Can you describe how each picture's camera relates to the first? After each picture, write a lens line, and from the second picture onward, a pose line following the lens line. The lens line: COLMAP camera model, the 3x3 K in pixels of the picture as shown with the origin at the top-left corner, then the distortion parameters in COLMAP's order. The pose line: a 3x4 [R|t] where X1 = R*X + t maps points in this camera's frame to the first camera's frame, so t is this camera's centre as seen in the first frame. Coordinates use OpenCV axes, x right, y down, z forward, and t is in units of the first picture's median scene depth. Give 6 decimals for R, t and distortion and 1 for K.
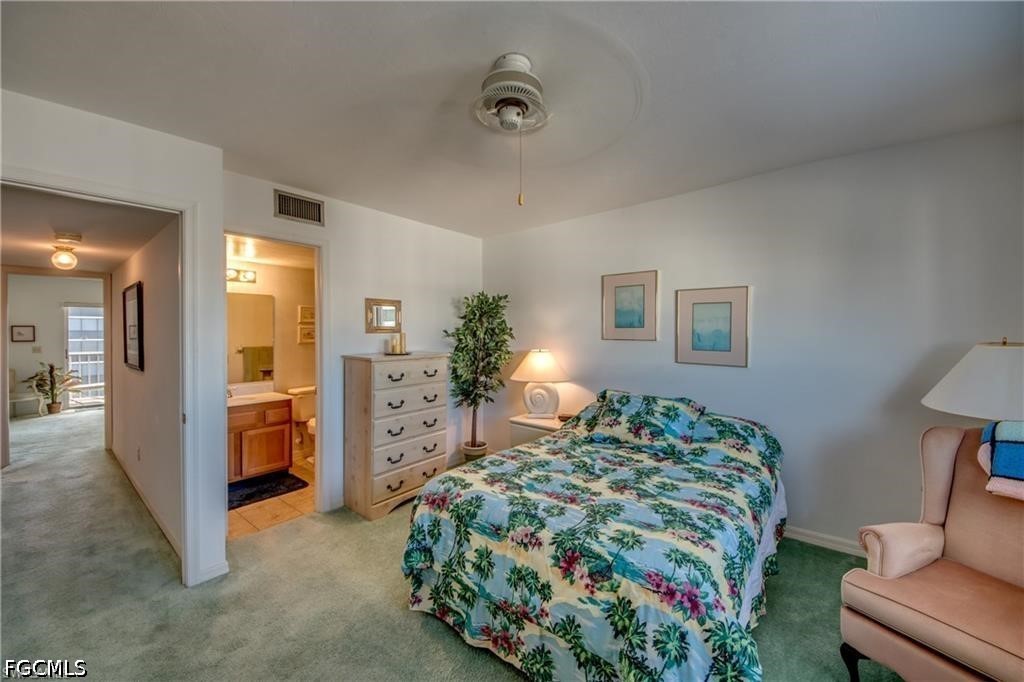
lens RADIAL K [[401.1, 0, 514.7], [0, 401.1, 333.4], [0, 0, 1]] dist [0.007184, -0.008961]
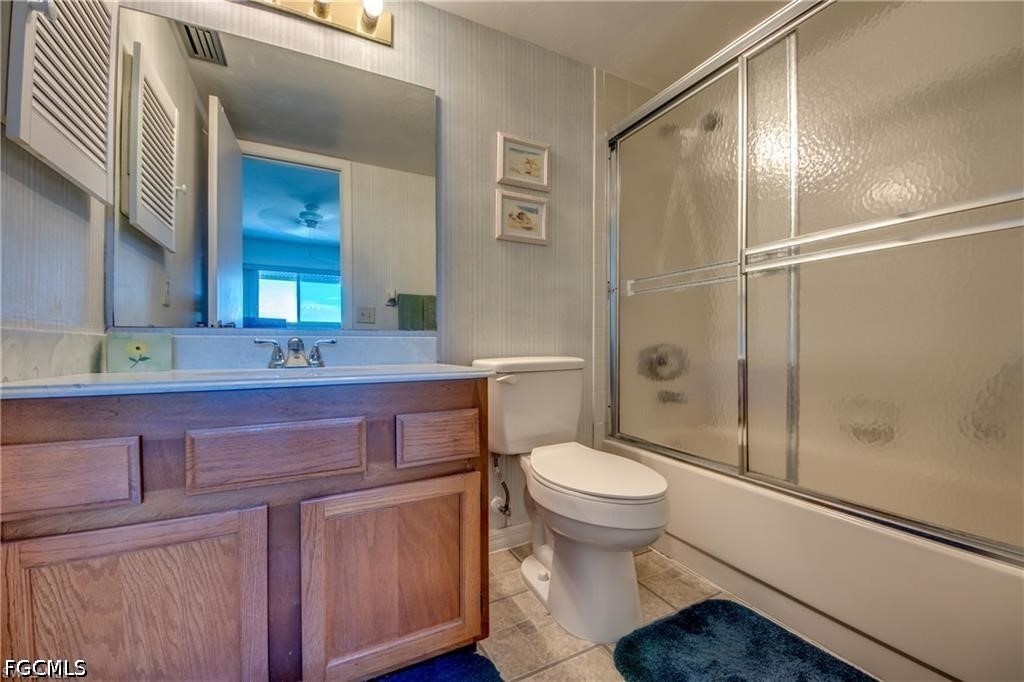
lens RADIAL K [[401.1, 0, 507.8], [0, 401.1, 343.7], [0, 0, 1]] dist [0.007184, -0.008961]
pose [[0.915893, -0.004499, -0.401396, -0.433998], [0.001689, 0.999972, -0.007354, 0.141825], [0.401418, 0.006058, 0.915875, 0.758932]]
